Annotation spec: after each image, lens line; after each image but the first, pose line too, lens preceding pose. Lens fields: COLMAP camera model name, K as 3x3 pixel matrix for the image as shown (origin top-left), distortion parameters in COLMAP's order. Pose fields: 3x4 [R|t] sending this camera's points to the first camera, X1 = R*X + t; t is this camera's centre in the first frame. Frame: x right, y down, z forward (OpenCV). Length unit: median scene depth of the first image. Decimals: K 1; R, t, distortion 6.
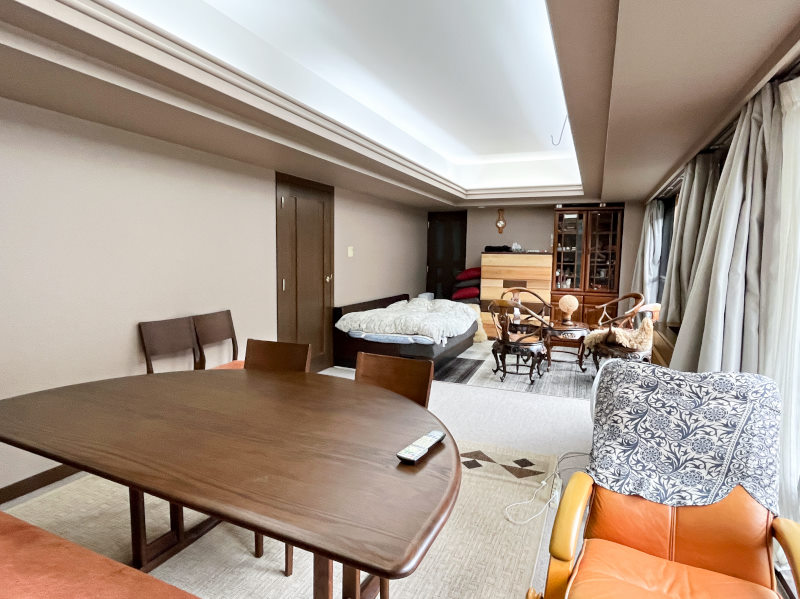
lens RADIAL K [[464.1, 0, 400.0], [0, 464.1, 299.5], [0, 0, 1]] dist [0.001492, 0.000103]
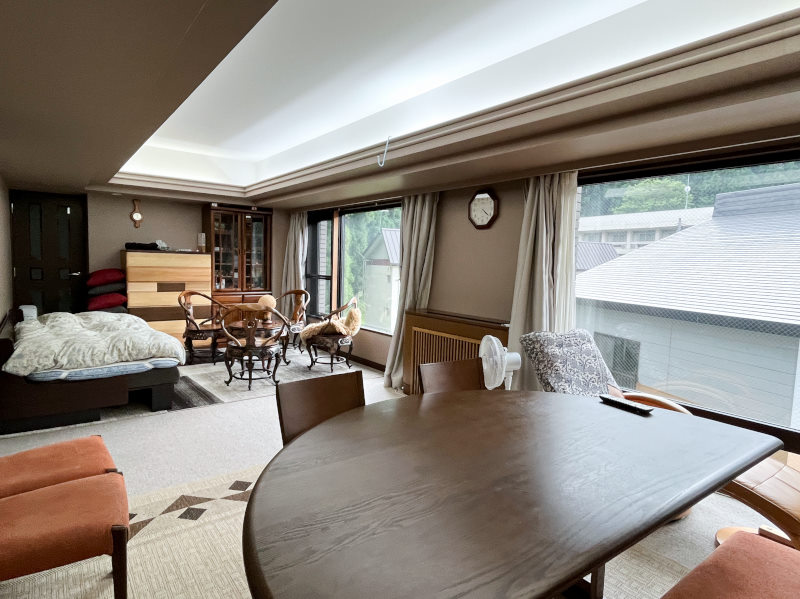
lens RADIAL K [[471.2, 0, 400.0], [0, 471.2, 299.5], [0, 0, 1]] dist [0.001955, 0.000452]
pose [[0.486845, -0.071566, 0.870552, -0.355903], [0.061039, 0.996989, 0.047824, -0.028095], [-0.871353, 0.029855, 0.489748, 0.192828]]
